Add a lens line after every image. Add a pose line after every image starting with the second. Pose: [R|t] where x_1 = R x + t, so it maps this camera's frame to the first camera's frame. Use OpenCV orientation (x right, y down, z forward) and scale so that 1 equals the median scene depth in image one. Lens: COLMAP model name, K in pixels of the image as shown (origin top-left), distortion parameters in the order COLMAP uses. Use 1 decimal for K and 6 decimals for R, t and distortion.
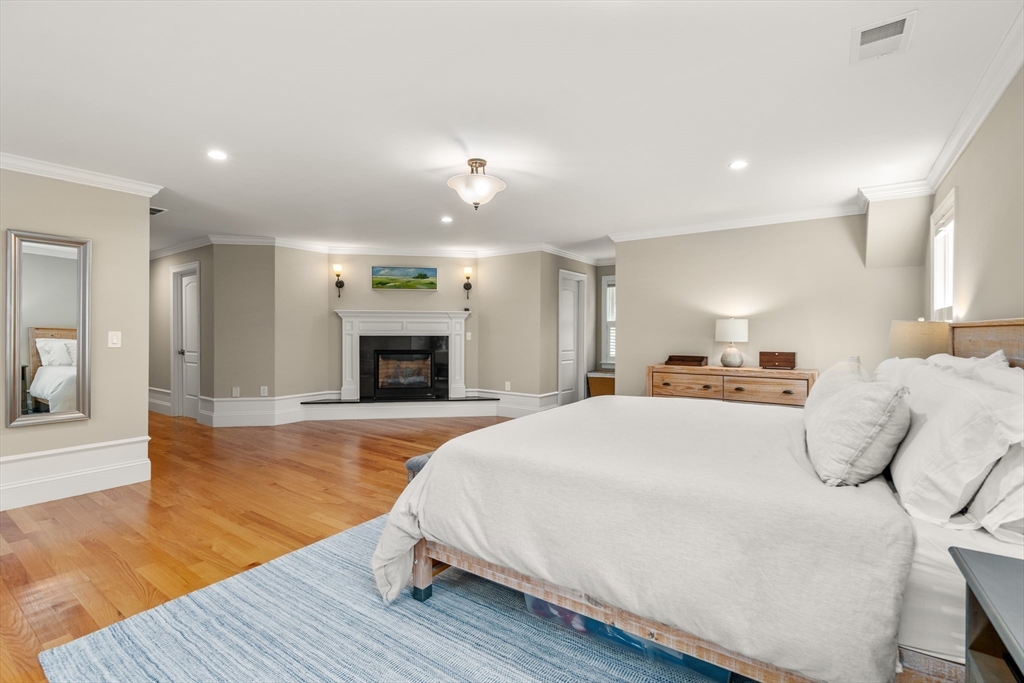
lens RADIAL K [[462.2, 0, 509.5], [0, 462.2, 325.3], [0, 0, 1]] dist [-0.000449, 0.000517]
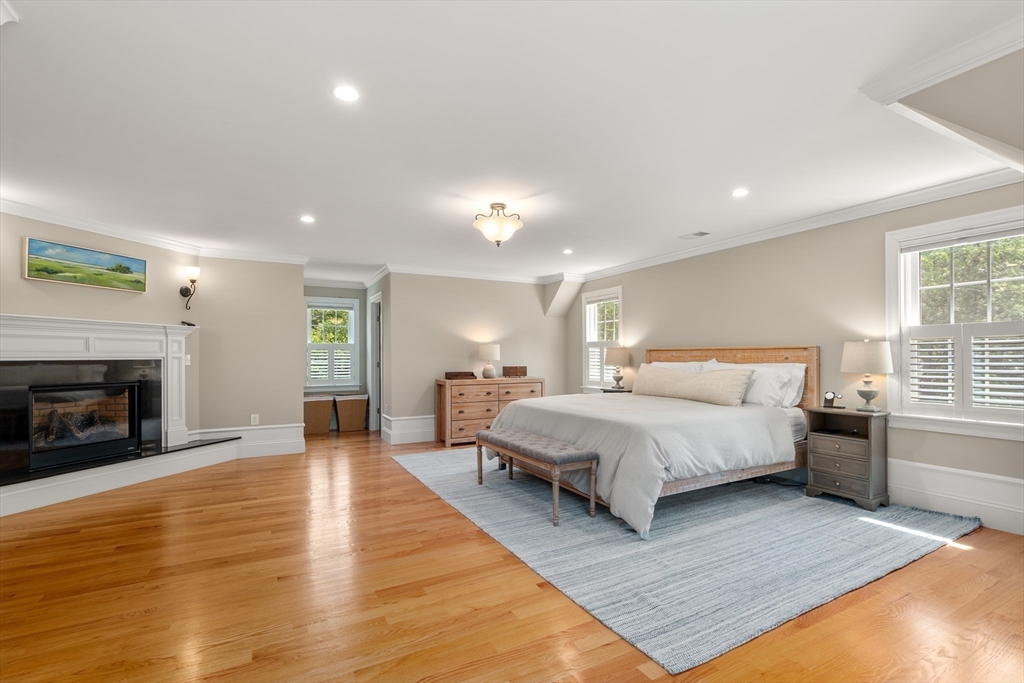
lens RADIAL K [[458.3, 0, 510.9], [0, 458.3, 342.0], [0, 0, 1]] dist [-0.001126, 0.000676]
pose [[0.454480, 0.023750, 0.890440, -0.523724], [-0.008153, 0.999714, -0.022504, 0.007617], [-0.890720, 0.002968, 0.454543, 0.218877]]
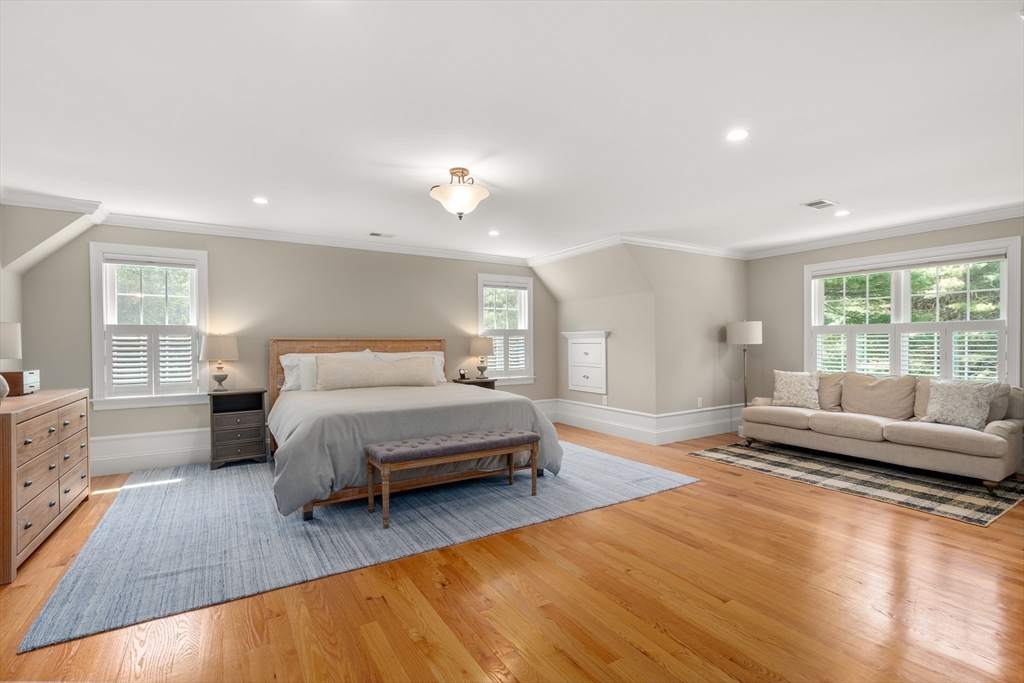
lens RADIAL K [[458.7, 0, 511.5], [0, 458.7, 353.0], [0, 0, 1]] dist [-0.000322, 0.000162]
pose [[-0.908617, -0.013058, 0.417427, -0.281300], [-0.006074, 0.999819, 0.018056, 0.006217], [-0.417587, 0.013871, -0.908531, 0.895775]]
